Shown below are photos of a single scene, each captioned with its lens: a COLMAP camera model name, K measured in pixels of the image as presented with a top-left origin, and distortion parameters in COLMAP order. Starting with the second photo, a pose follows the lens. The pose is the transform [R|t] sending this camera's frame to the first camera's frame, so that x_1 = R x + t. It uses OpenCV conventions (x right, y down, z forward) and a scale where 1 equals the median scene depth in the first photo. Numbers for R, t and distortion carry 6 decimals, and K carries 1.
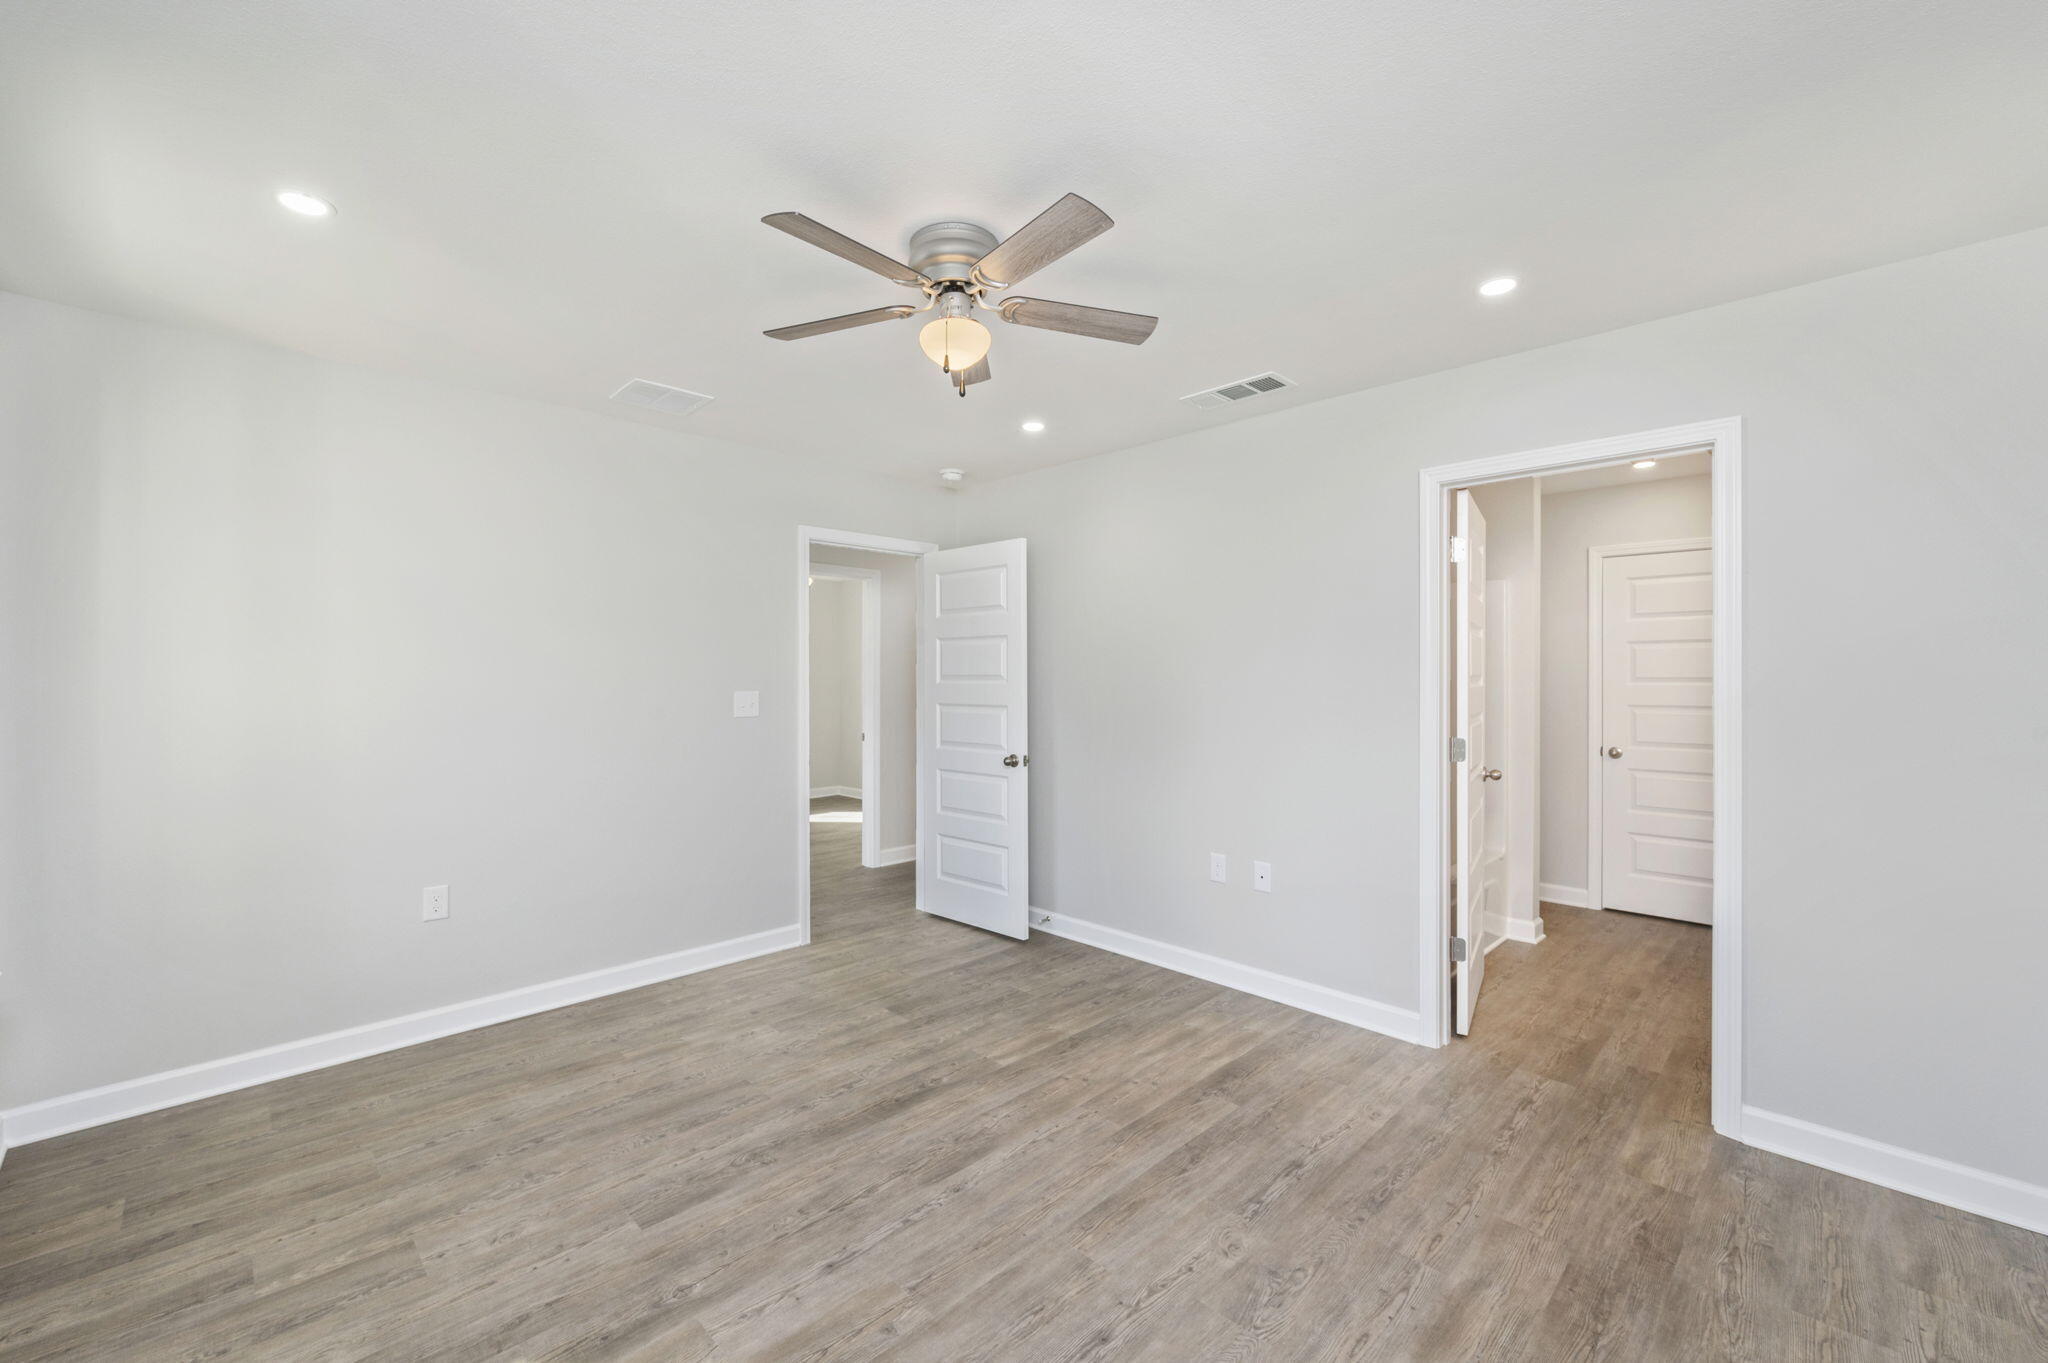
lens RADIAL K [[829.7, 0, 1014.9], [0, 829.7, 668.3], [0, 0, 1]] dist [-0.000999, -0.000744]
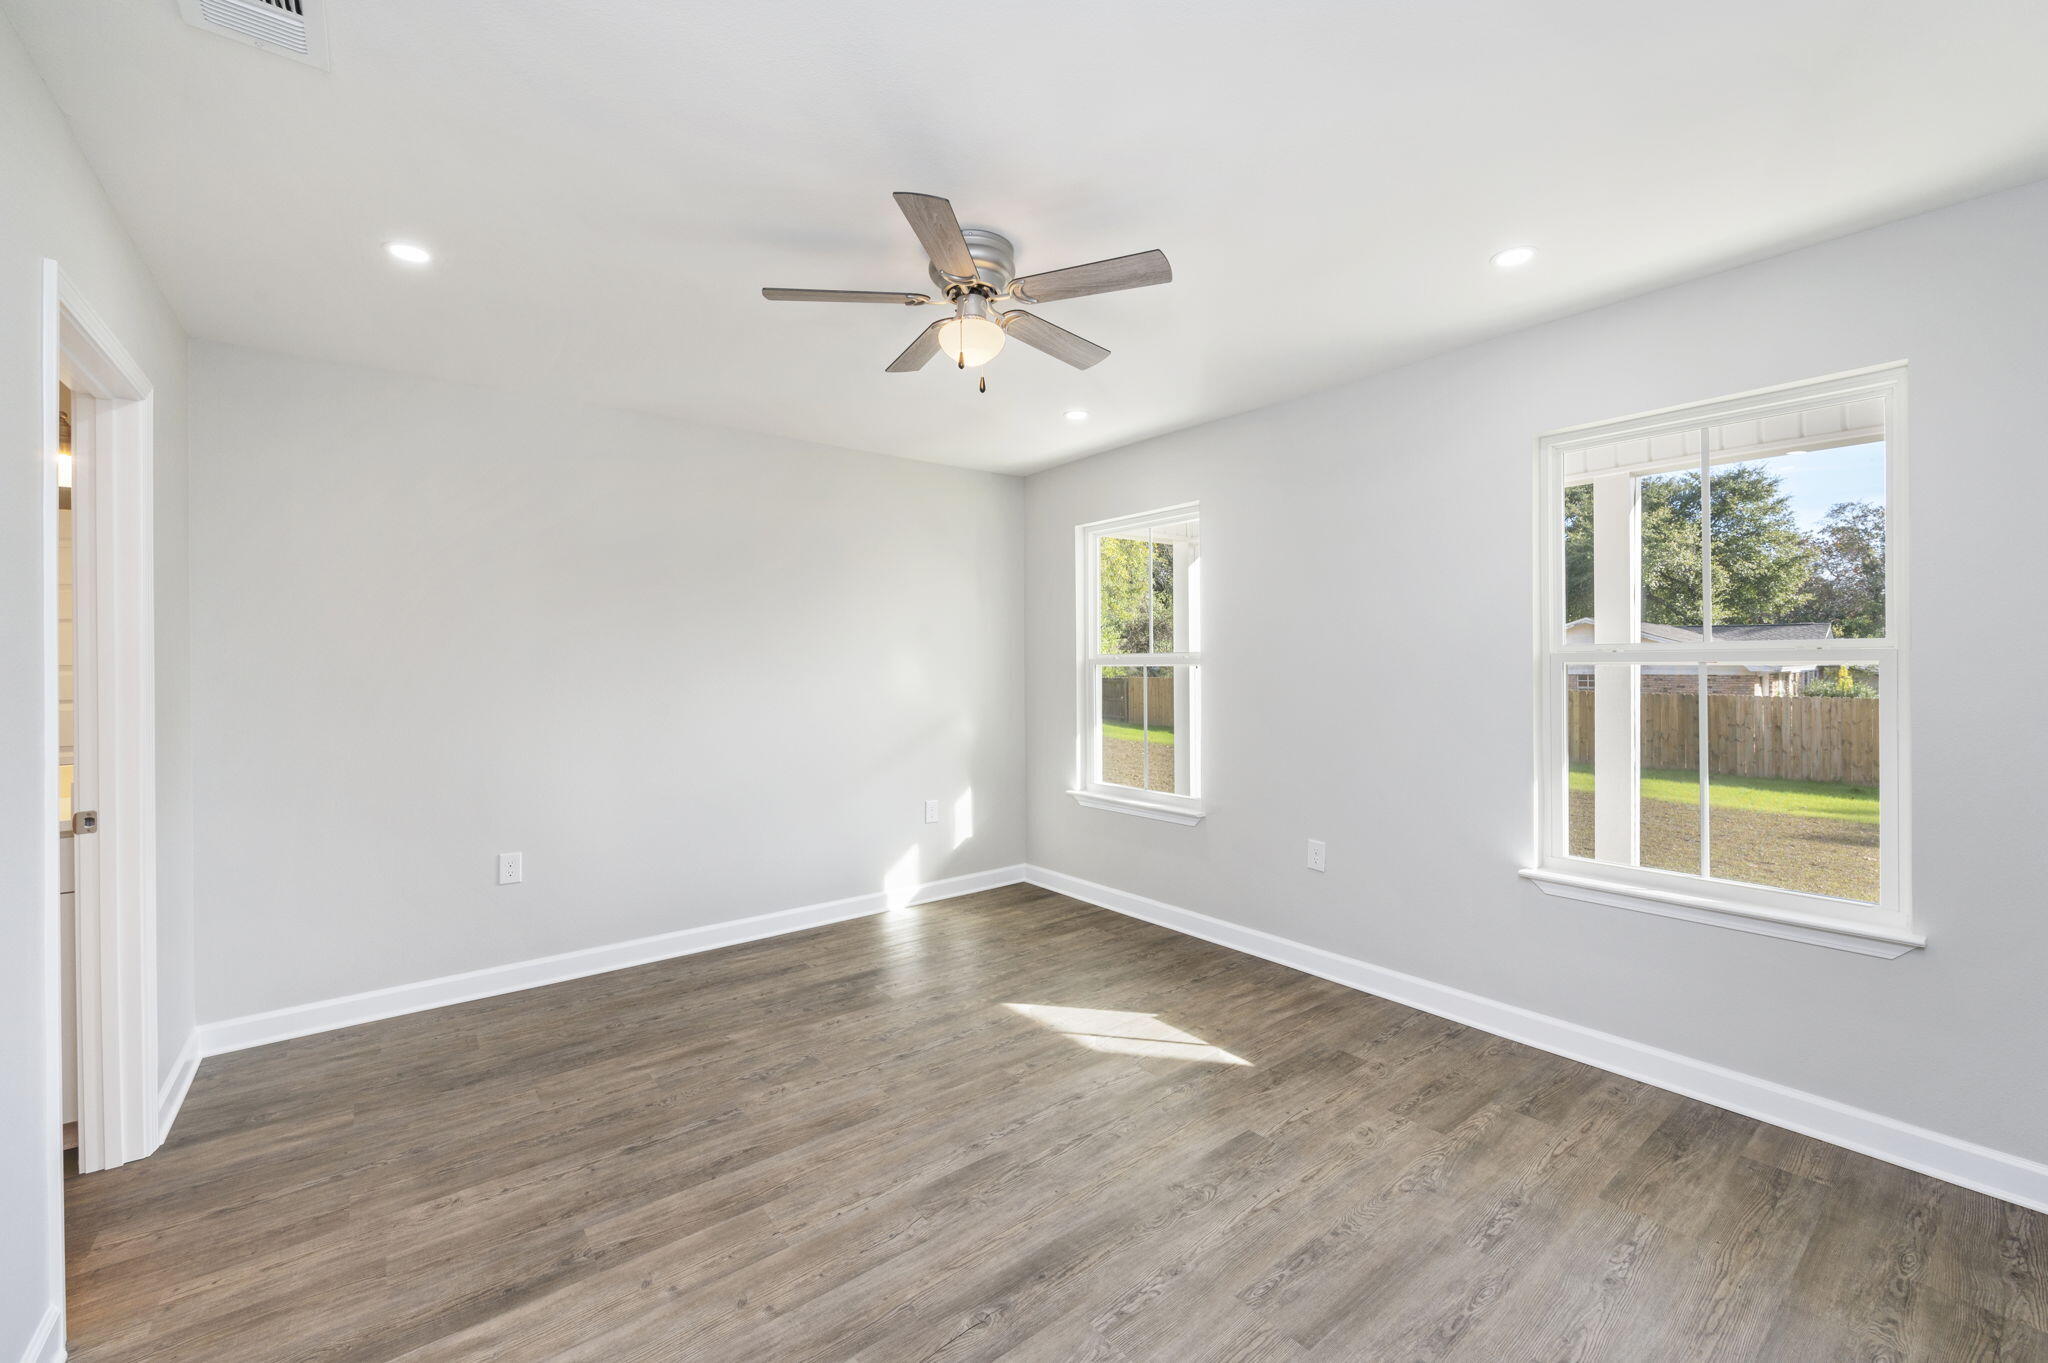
lens RADIAL K [[829.7, 0, 1027.6], [0, 829.7, 660.3], [0, 0, 1]] dist [-0.000999, -0.000744]
pose [[-0.994742, 0.009038, 0.102009, -0.174387], [0.007468, 0.999848, -0.015769, 0.024916], [-0.102136, -0.014924, -0.994658, 1.434077]]
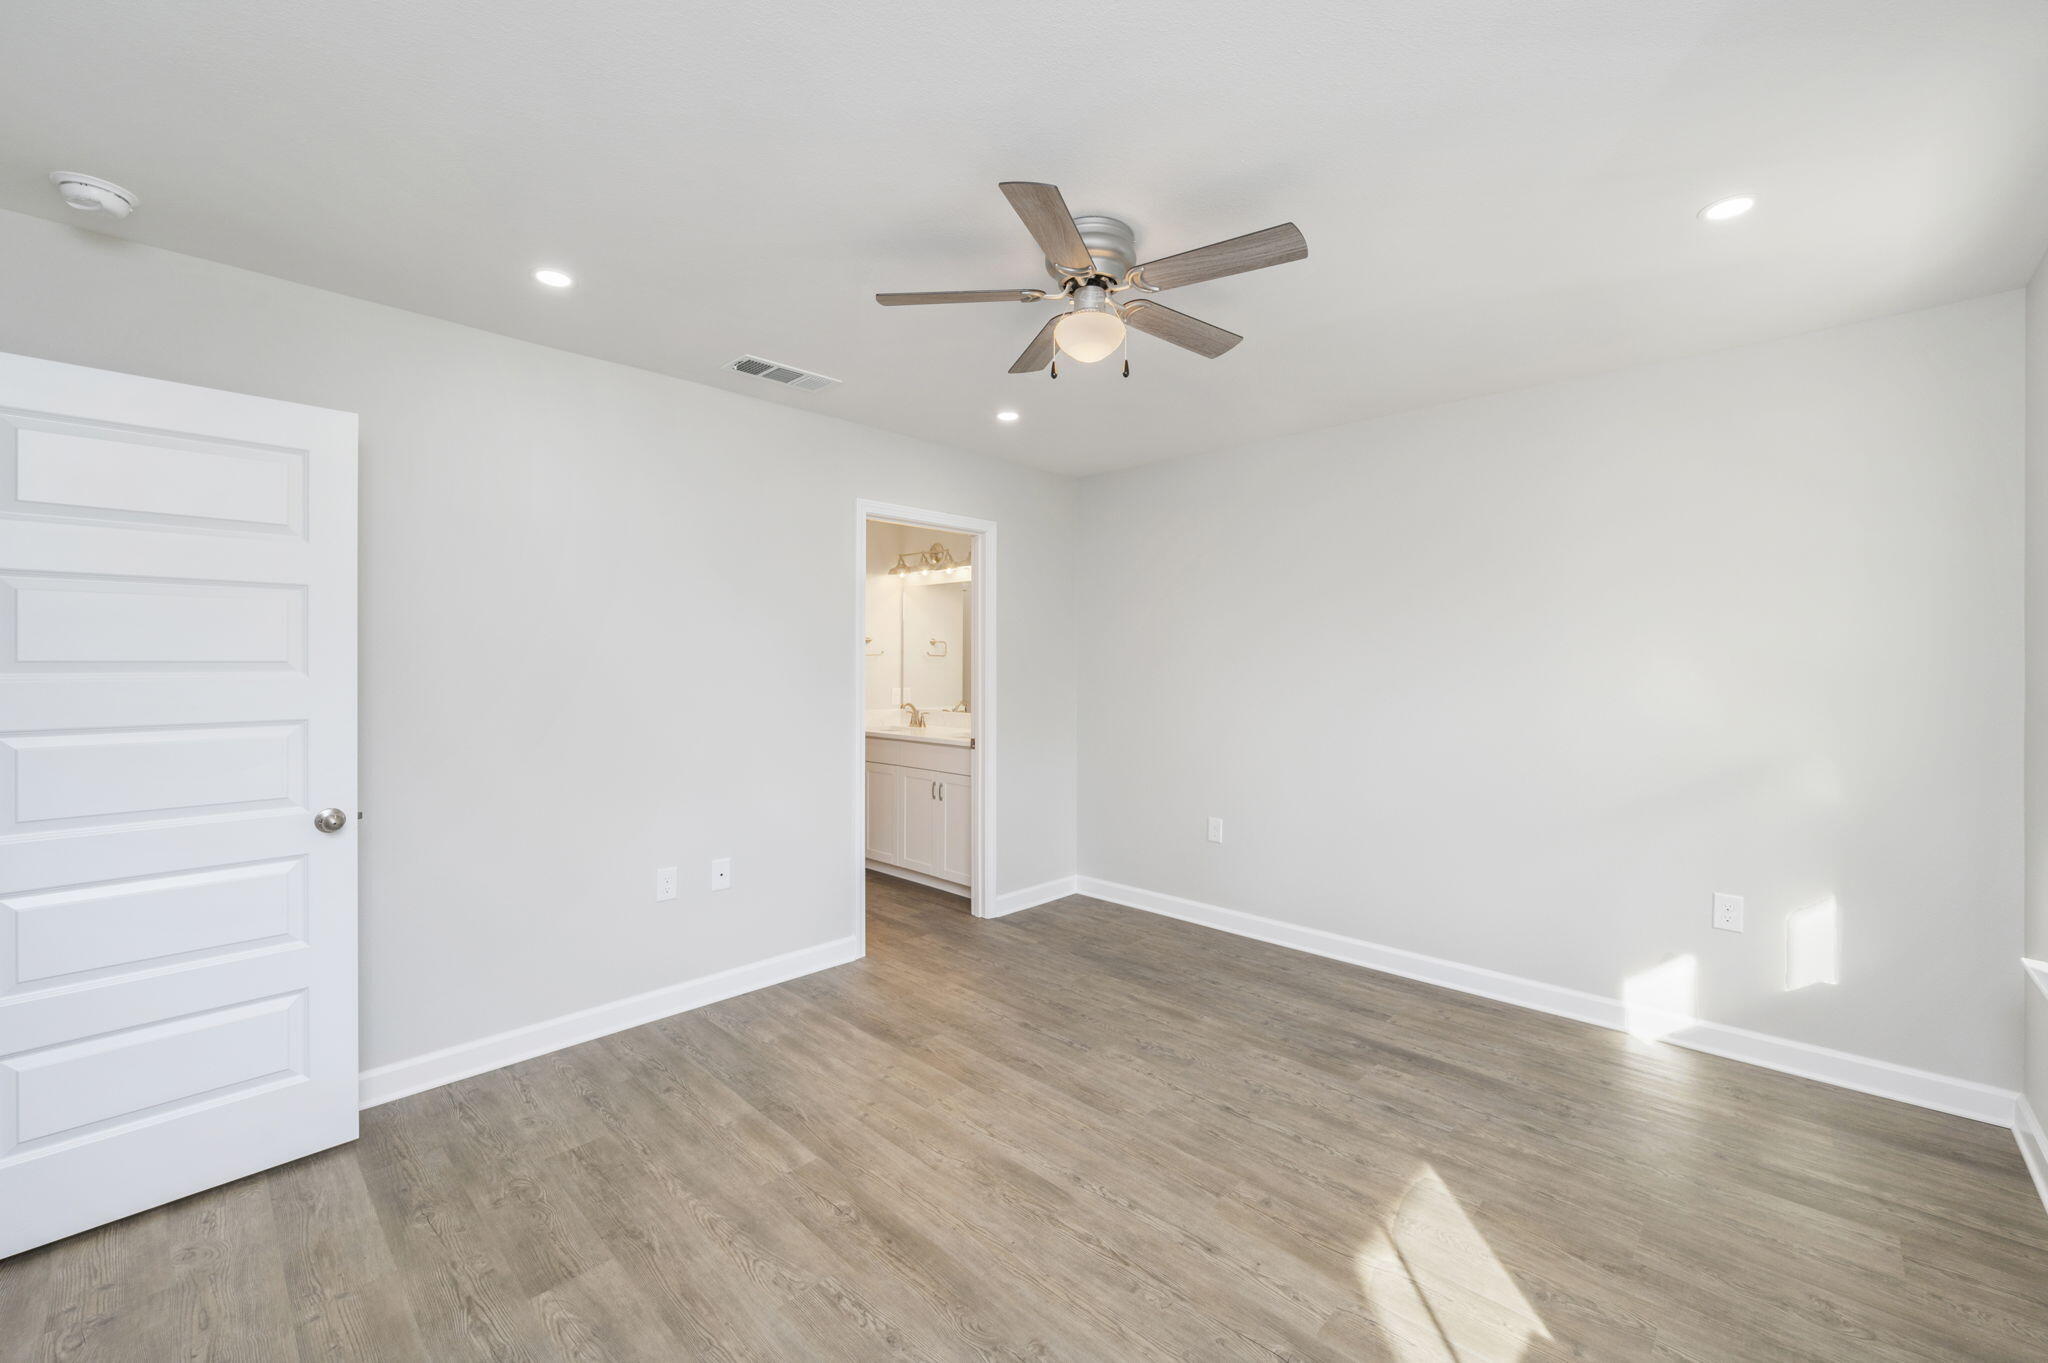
lens RADIAL K [[829.7, 0, 1016.8], [0, 829.7, 671.2], [0, 0, 1]] dist [-0.000999, -0.000744]
pose [[-0.025398, -0.008321, 0.999643, -0.749558], [-0.012003, 0.999896, 0.008018, 0.005572], [-0.999605, -0.011795, -0.025496, 0.777593]]
